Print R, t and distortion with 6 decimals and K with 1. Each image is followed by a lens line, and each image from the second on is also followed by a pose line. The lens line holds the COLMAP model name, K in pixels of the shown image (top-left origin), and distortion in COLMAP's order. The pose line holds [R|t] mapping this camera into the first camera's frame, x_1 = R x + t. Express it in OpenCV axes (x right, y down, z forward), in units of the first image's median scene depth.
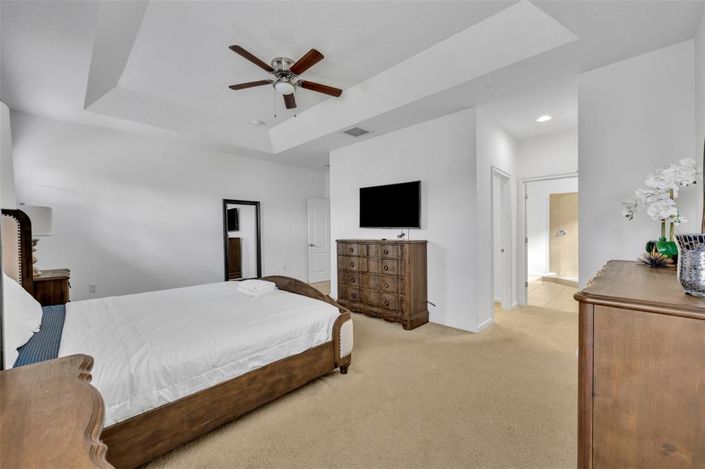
lens RADIAL K [[281.3, 0, 351.5], [0, 281.3, 236.9], [0, 0, 1]] dist [-0.000139, 0.000002]
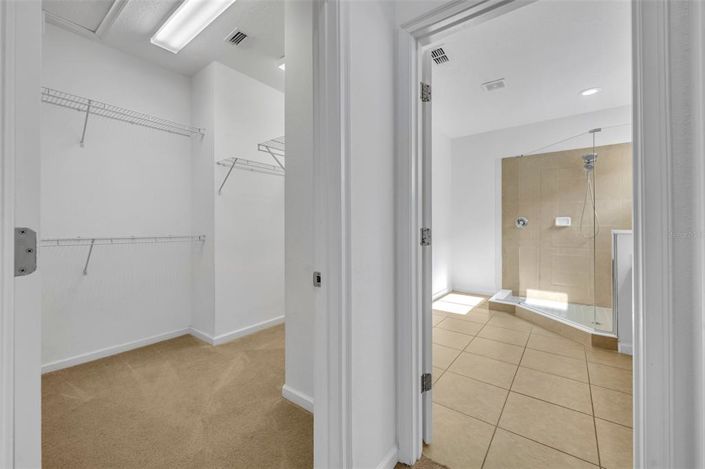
lens RADIAL K [[281.3, 0, 353.2], [0, 281.3, 229.7], [0, 0, 1]] dist [-0.000139, 0.000002]
pose [[0.992326, 0.011105, 0.123147, 0.342392], [-0.010557, 0.999931, -0.005099, 0.004691], [-0.123195, 0.003760, 0.992375, 0.484017]]
